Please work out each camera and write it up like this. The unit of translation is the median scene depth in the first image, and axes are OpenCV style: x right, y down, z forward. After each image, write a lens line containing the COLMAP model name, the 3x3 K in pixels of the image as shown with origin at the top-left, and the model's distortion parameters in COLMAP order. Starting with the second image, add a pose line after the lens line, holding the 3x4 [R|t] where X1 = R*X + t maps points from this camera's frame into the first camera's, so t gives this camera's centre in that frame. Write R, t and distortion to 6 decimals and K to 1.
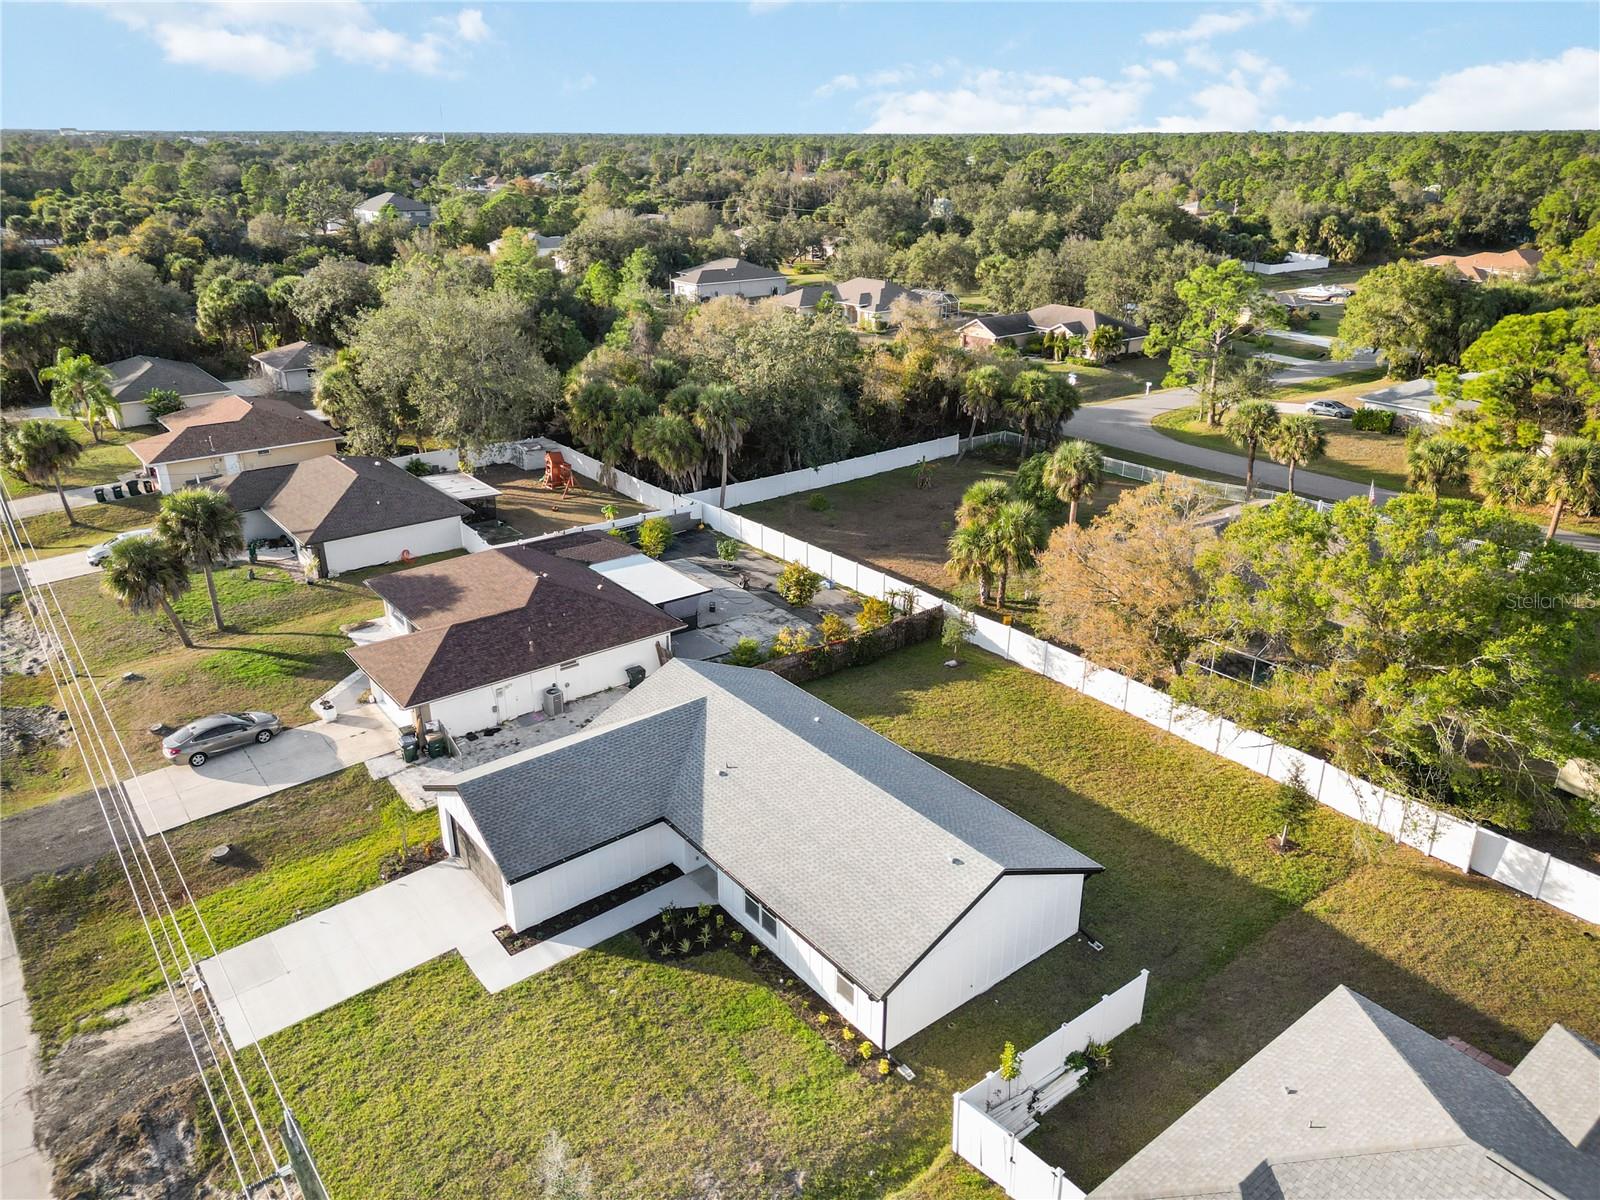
lens RADIAL K [[1124.2, 0, 796.5], [0, 1124.2, 594.6], [0, 0, 1]] dist [0.051544, -0.035320]
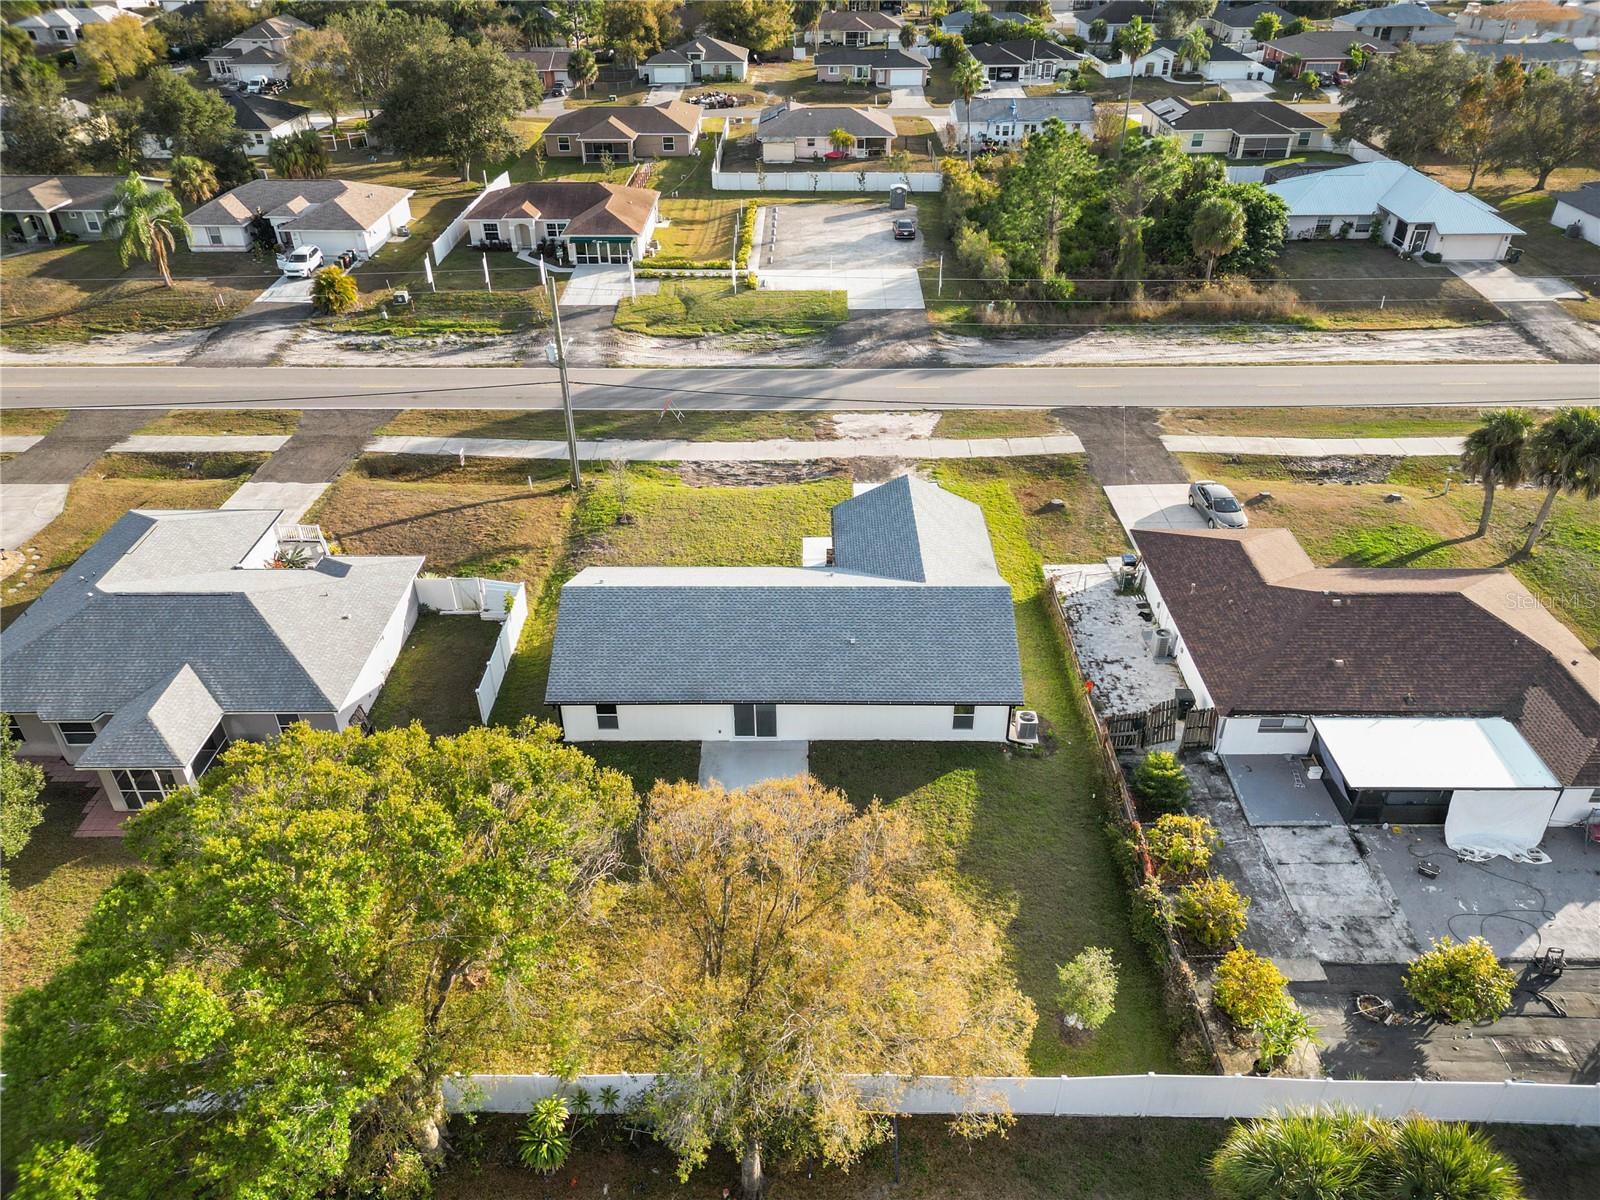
lens RADIAL K [[1118.3, 0, 800.0], [0, 1118.3, 600.0], [0, 0, 1]] dist [0.077560, -0.080821]
pose [[-0.621853, 0.434016, -0.651866, 0.565853], [-0.290968, 0.644749, 0.706849, -0.502085], [0.727074, 0.629228, -0.274654, 1.000216]]
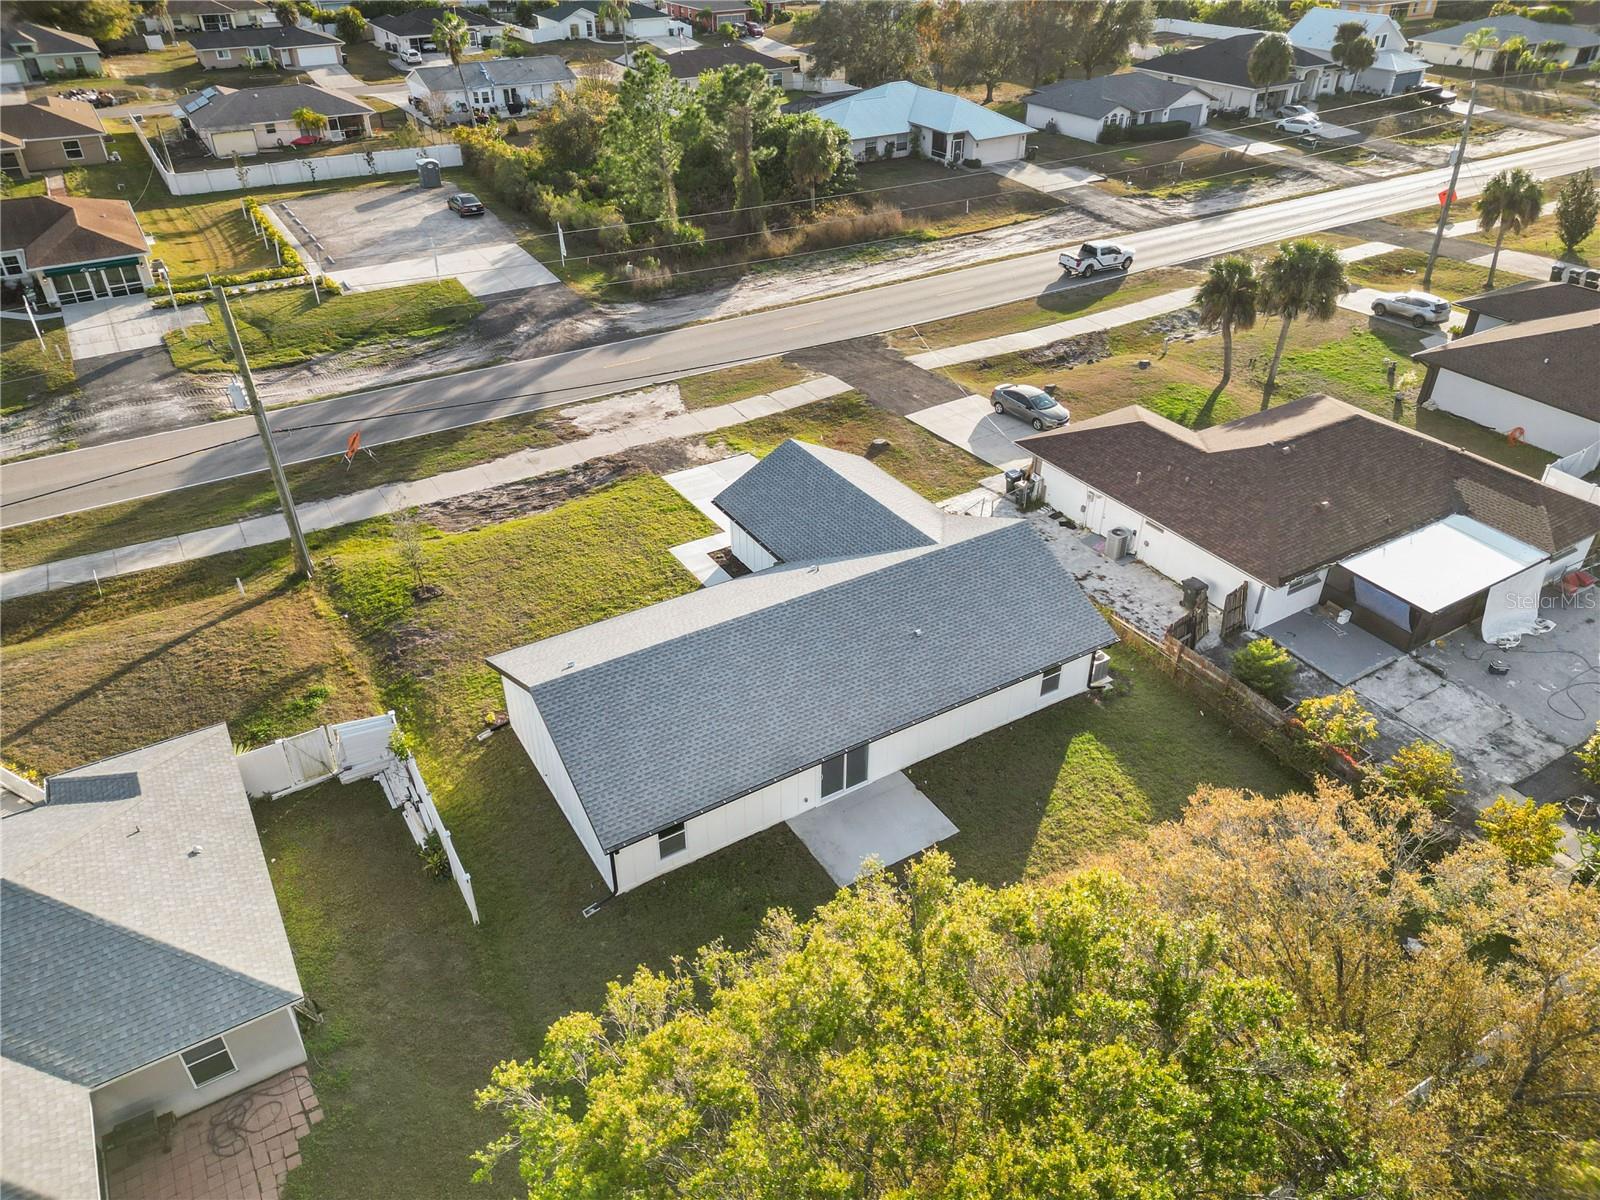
lens RADIAL K [[1124.2, 0, 796.5], [0, 1124.2, 594.6], [0, 0, 1]] dist [0.051544, -0.035320]
pose [[-0.119493, 0.548023, -0.827884, 0.565389], [-0.371549, 0.748584, 0.549157, -0.265977], [0.920691, 0.373220, 0.114167, 0.668257]]
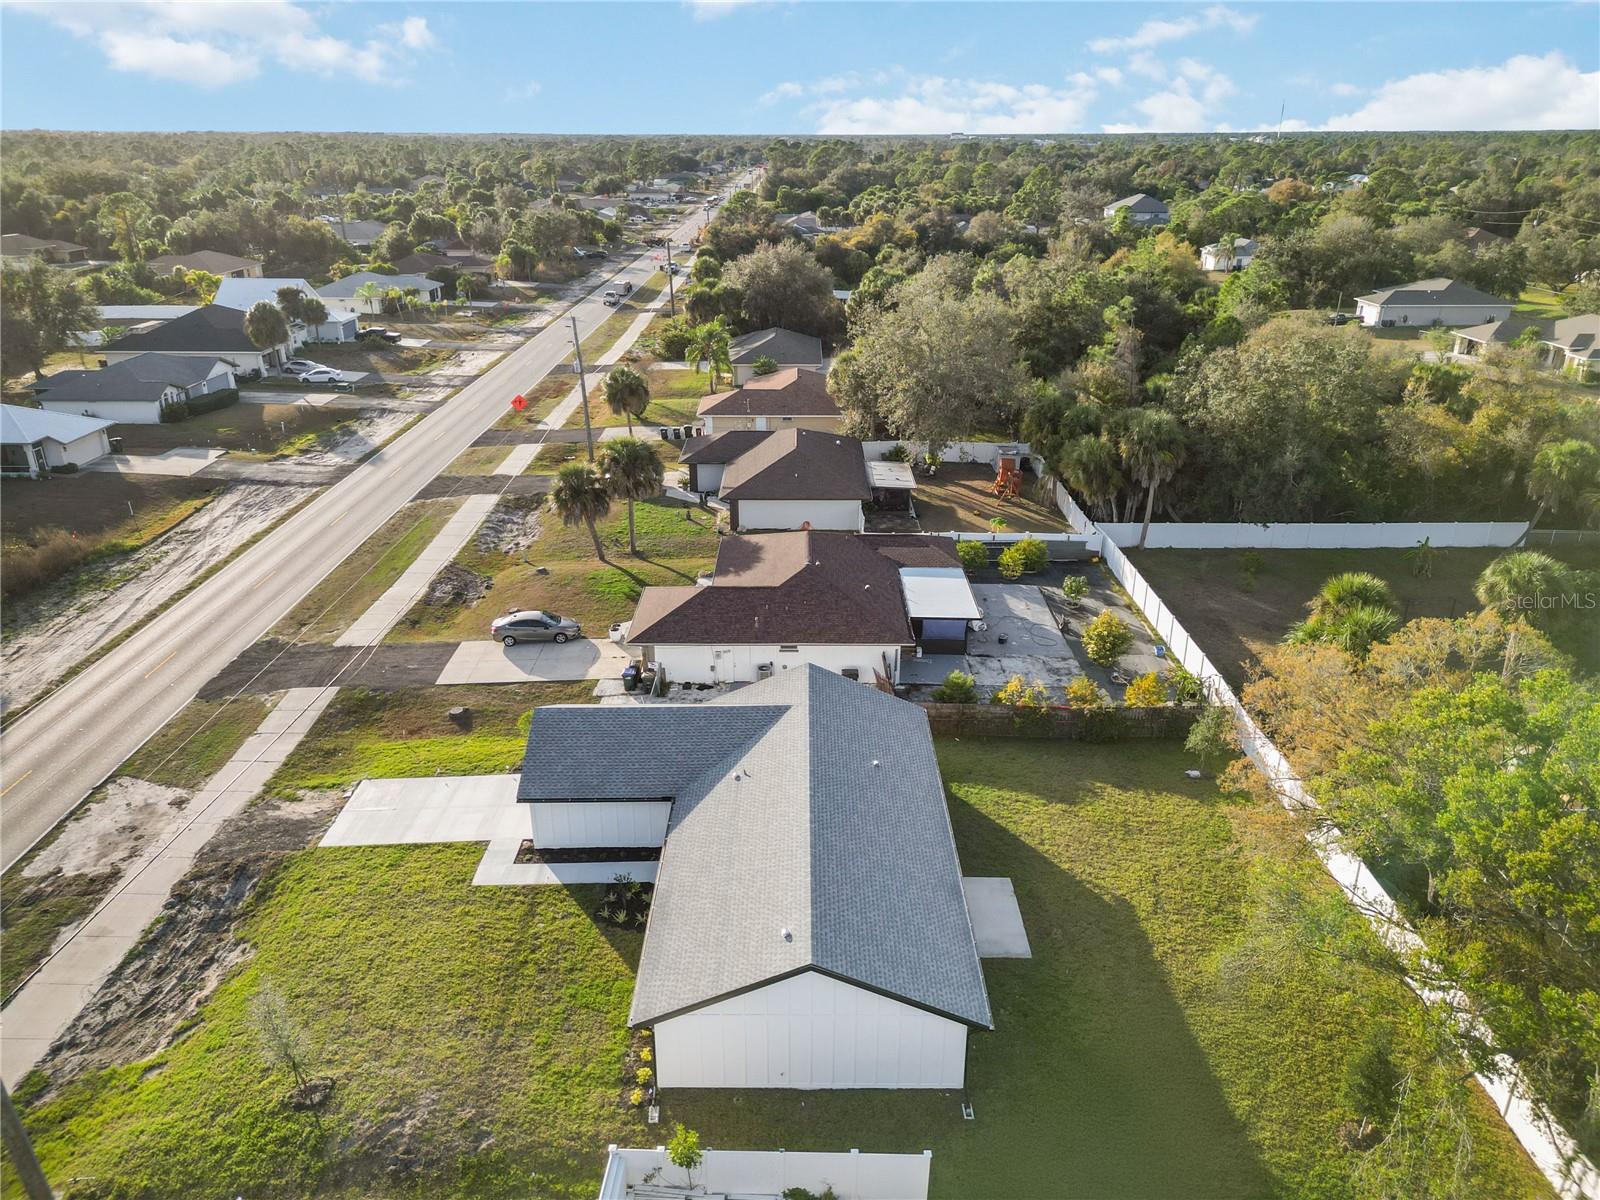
lens RADIAL K [[1118.3, 0, 800.0], [0, 1118.3, 600.0], [0, 0, 1]] dist [0.077560, -0.080821]
pose [[0.785696, 0.236098, -0.571787, 0.388519], [-0.233657, 0.969098, 0.079083, -0.066111], [0.572788, 0.071467, 0.816582, 0.150954]]
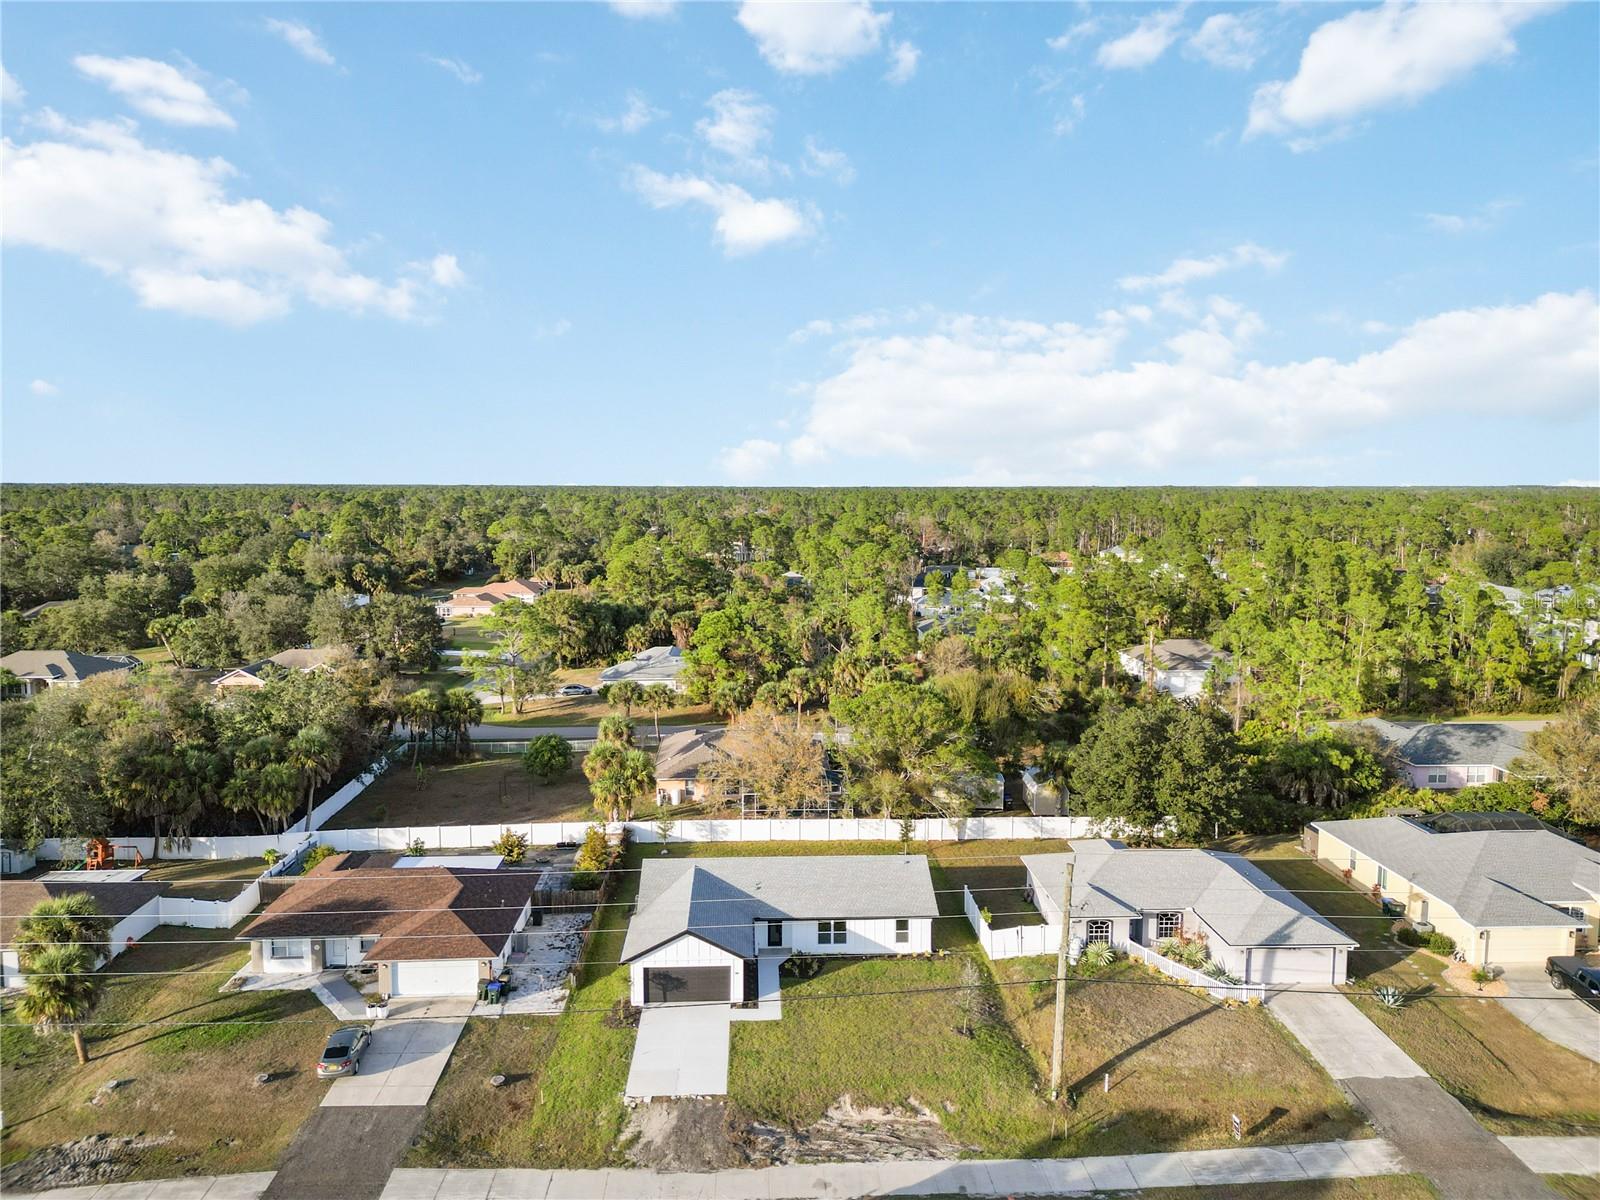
lens RADIAL K [[1118.3, 0, 800.0], [0, 1118.3, 600.0], [0, 0, 1]] dist [0.077560, -0.080821]
pose [[0.578572, -0.082910, 0.811406, -1.063424], [0.305372, 0.944484, -0.121237, -0.024087], [-0.756308, 0.317925, 0.571771, -0.143510]]
